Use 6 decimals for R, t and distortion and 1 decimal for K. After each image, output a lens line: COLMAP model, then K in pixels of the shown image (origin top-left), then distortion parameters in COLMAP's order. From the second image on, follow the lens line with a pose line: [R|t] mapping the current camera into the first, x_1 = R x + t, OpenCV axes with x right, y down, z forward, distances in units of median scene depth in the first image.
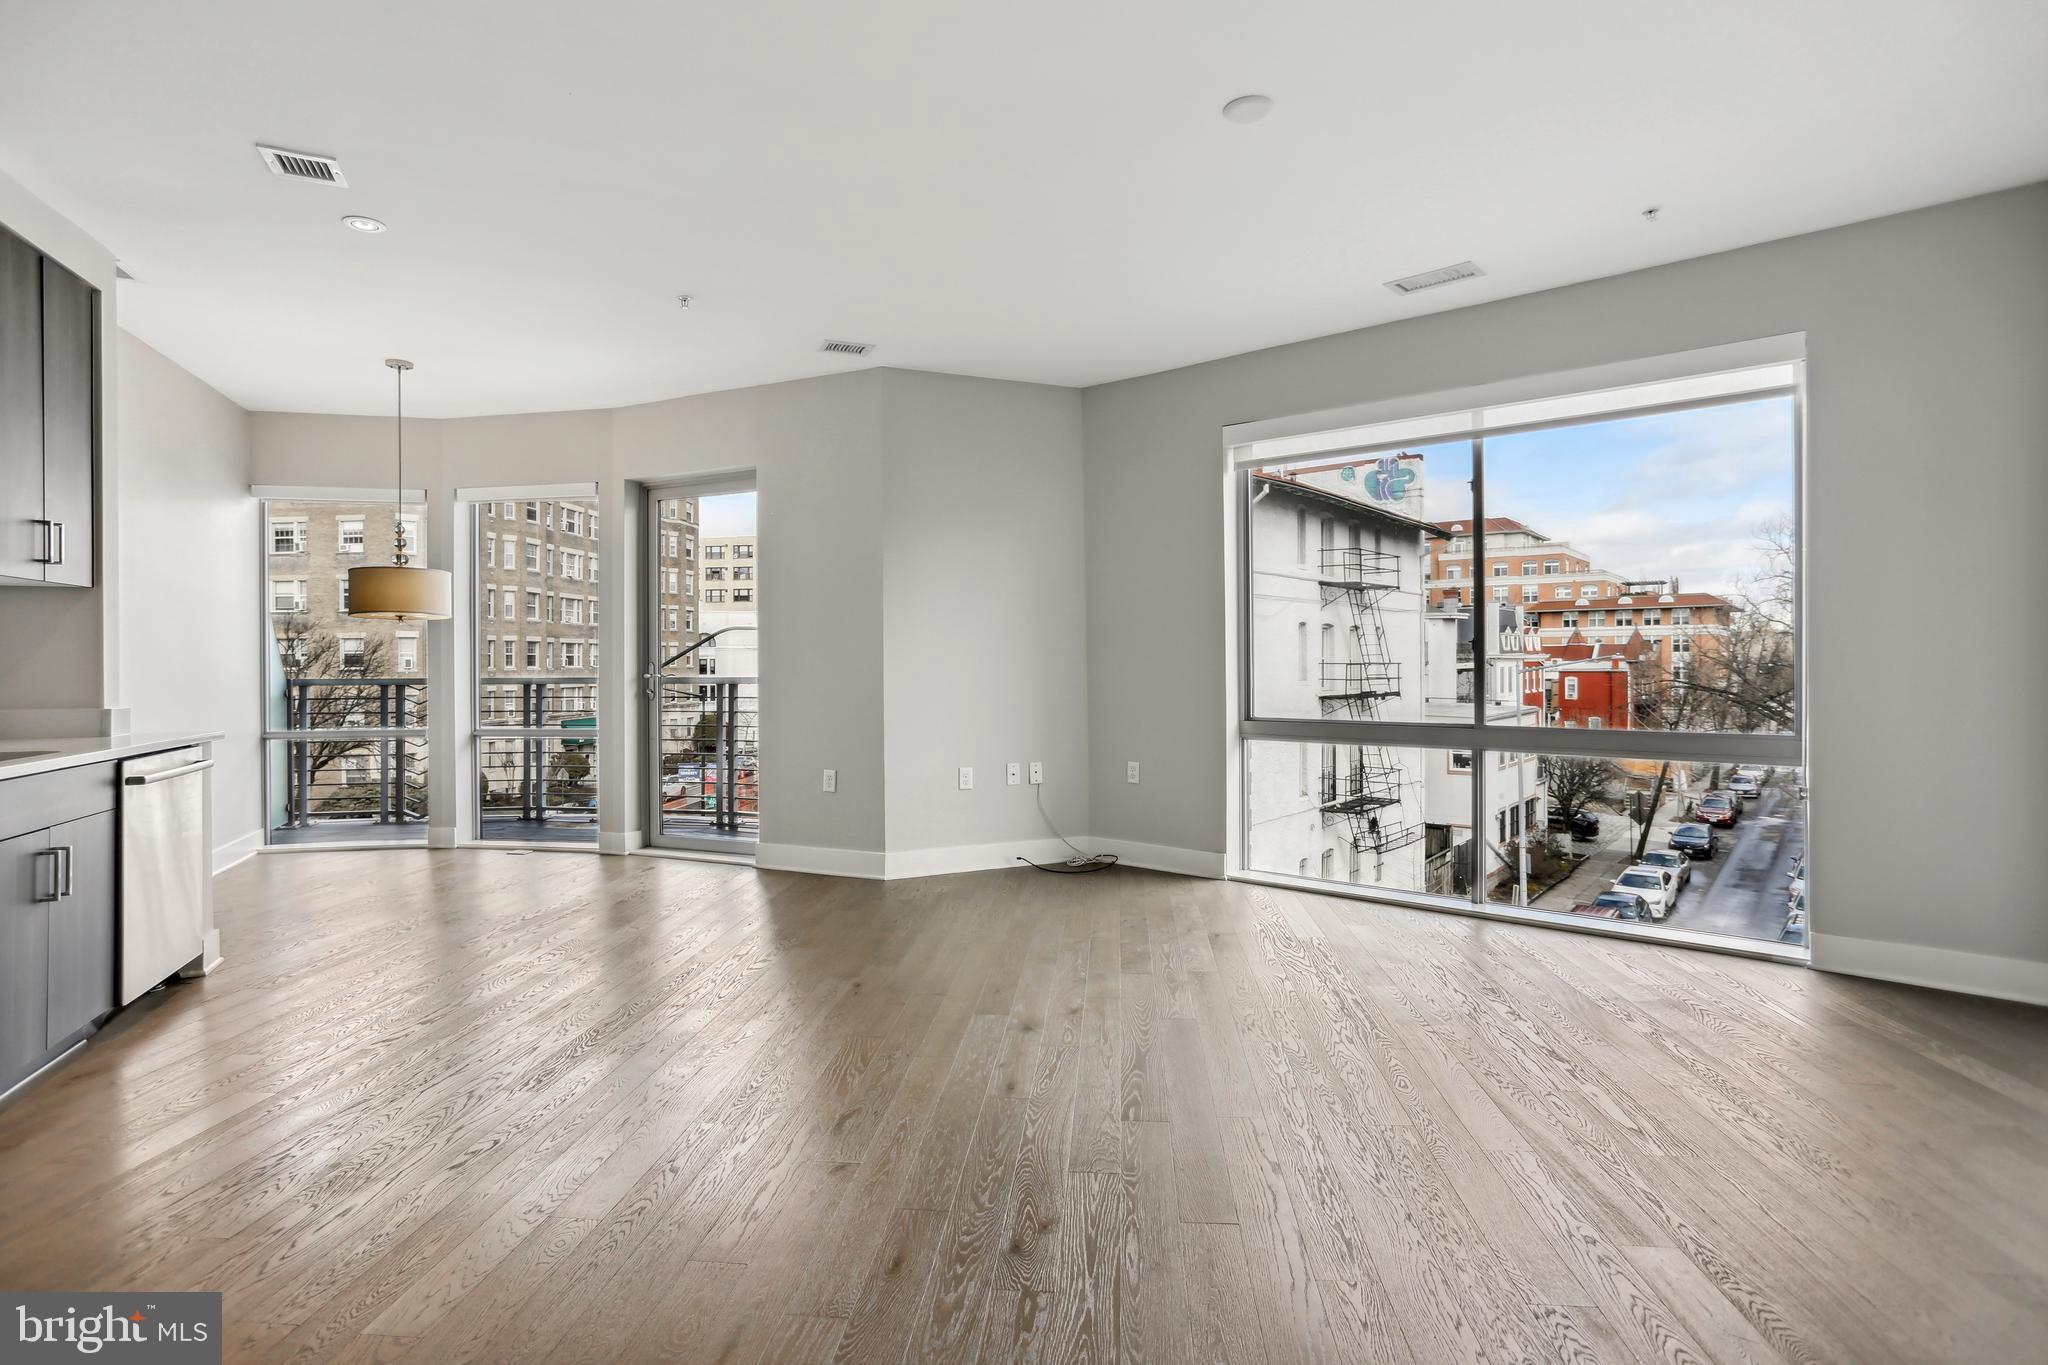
lens RADIAL K [[1006.7, 0, 1006.0], [0, 1006.7, 661.6], [0, 0, 1]] dist [-0.039290, 0.015327]
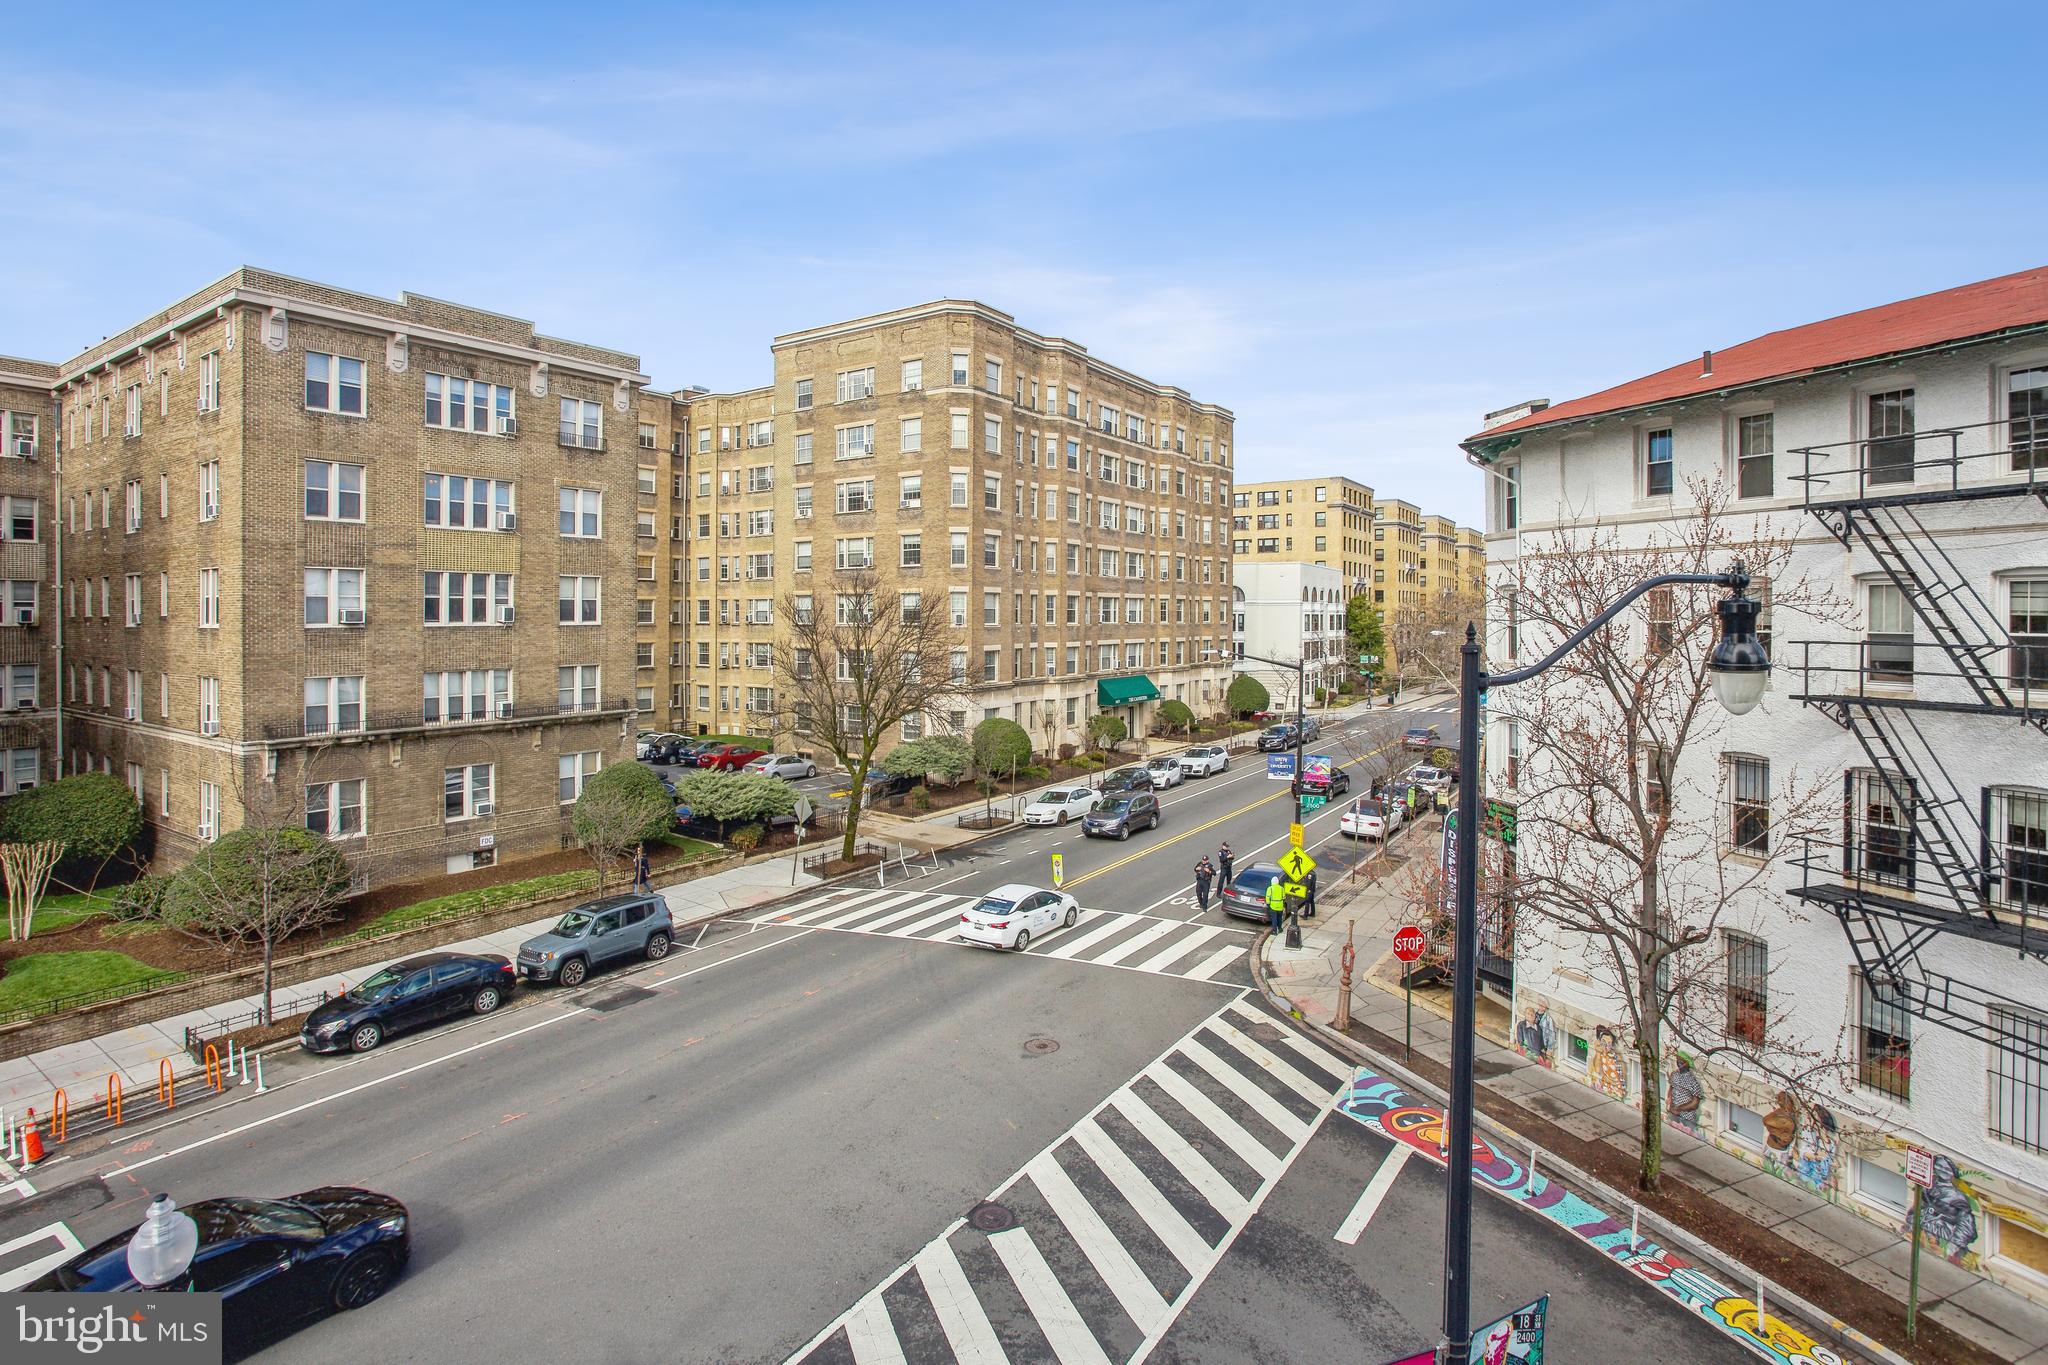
lens RADIAL K [[1006.7, 0, 987.4], [0, 1006.7, 609.2], [0, 0, 1]] dist [-0.039290, 0.015327]
pose [[0.879805, 0.002456, -0.475329, -0.097925], [-0.005452, 0.999973, -0.004925, -0.003180], [0.475304, 0.006925, 0.879794, 0.132288]]
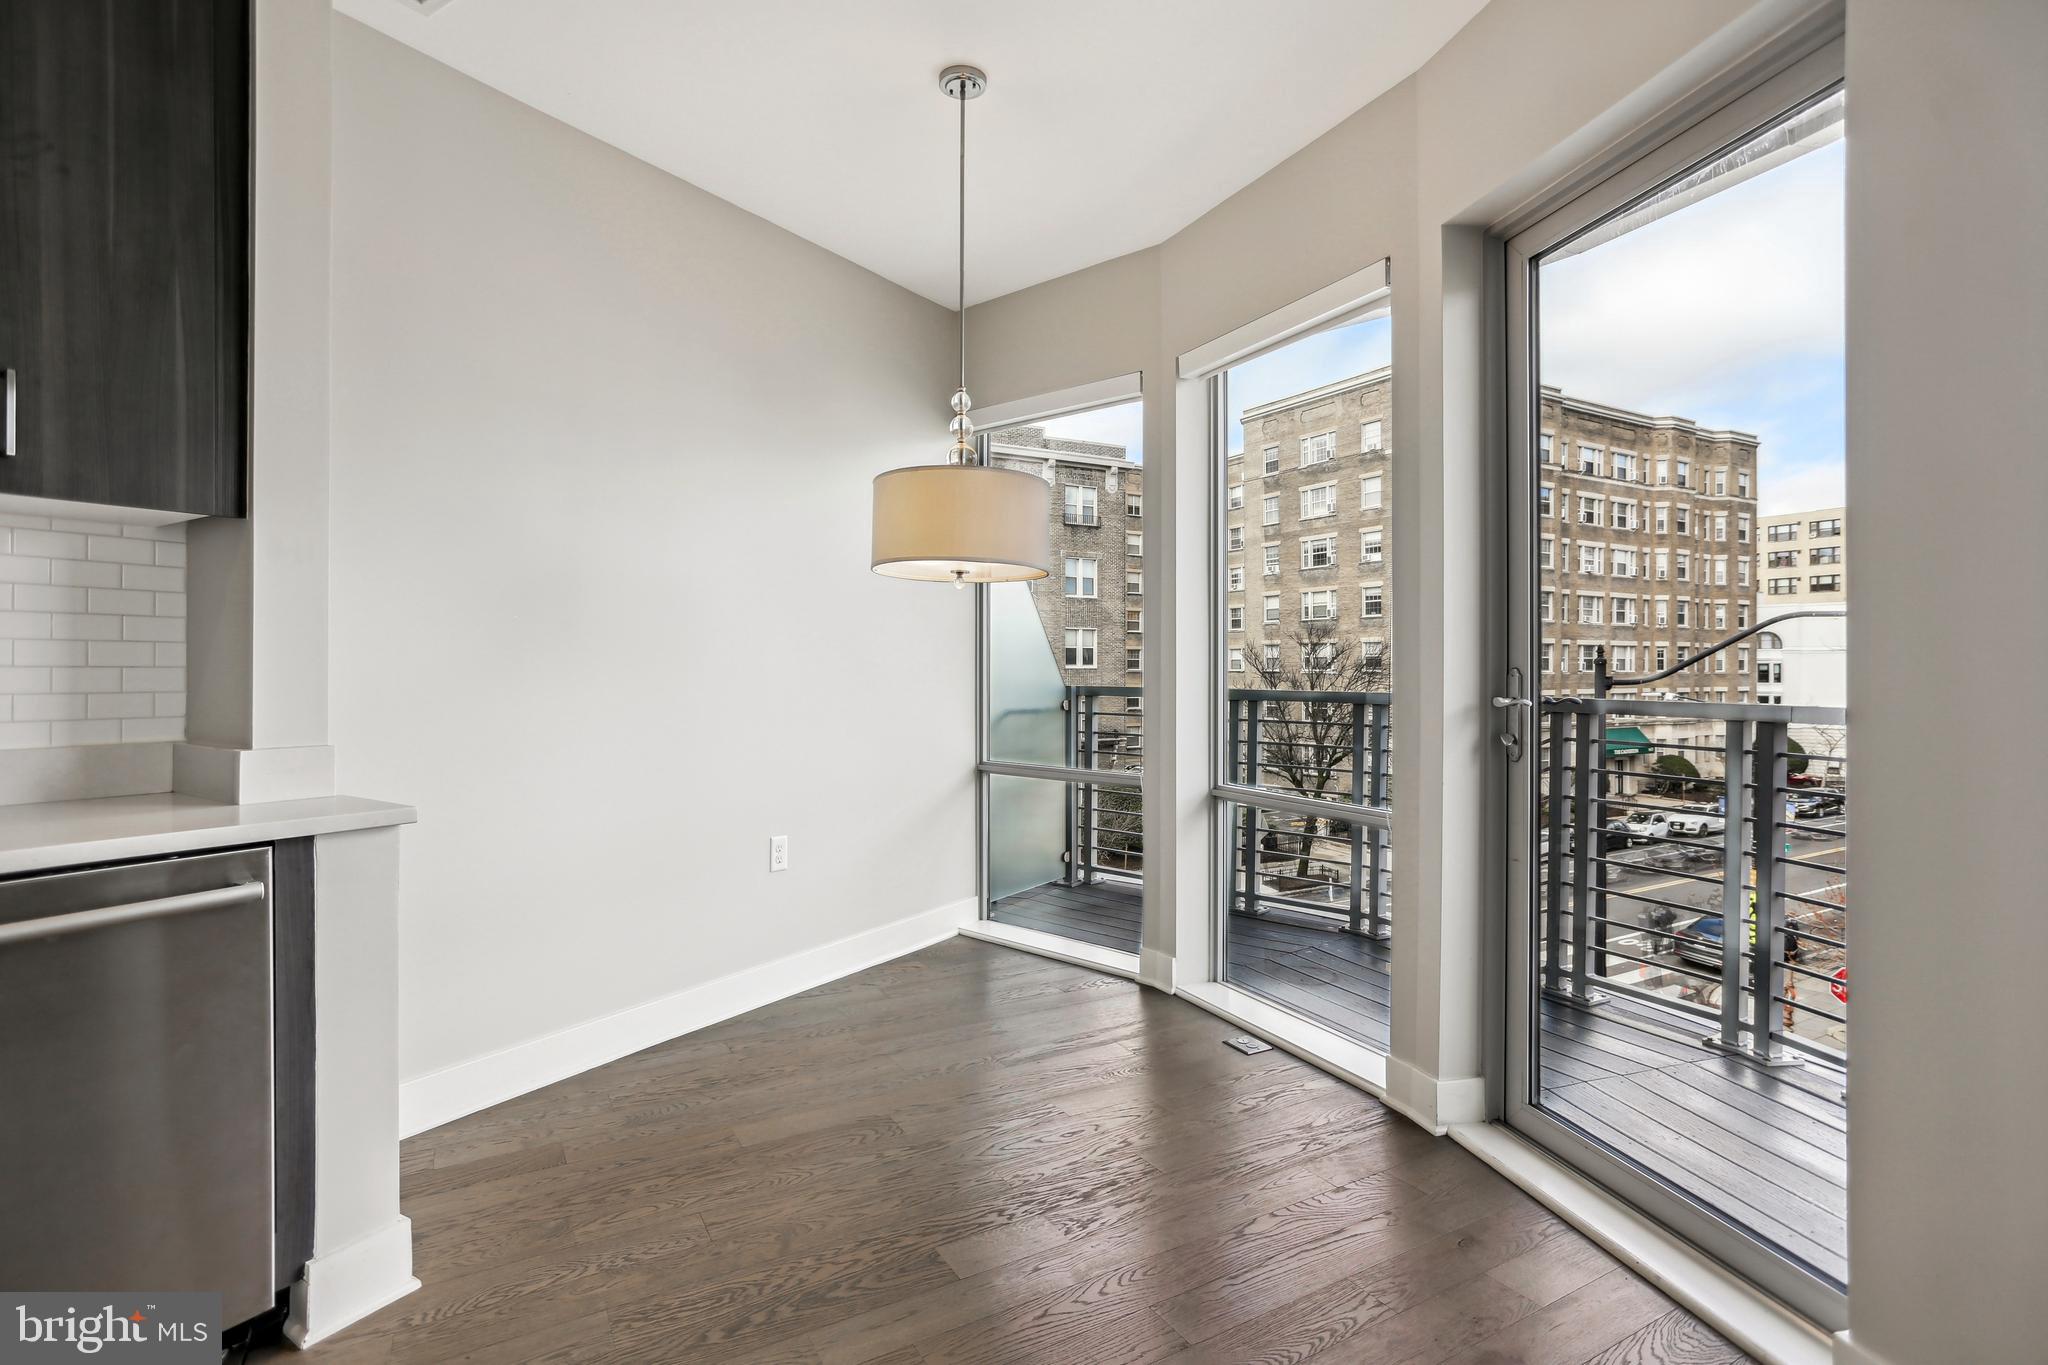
lens RADIAL K [[1006.7, 0, 1017.8], [0, 1006.7, 660.5], [0, 0, 1]] dist [-0.039290, 0.015327]
pose [[0.588572, 0.002566, -0.808441, -0.015103], [-0.006683, 0.999976, -0.001692, -0.000050], [0.808417, 0.006399, 0.588575, 0.061114]]
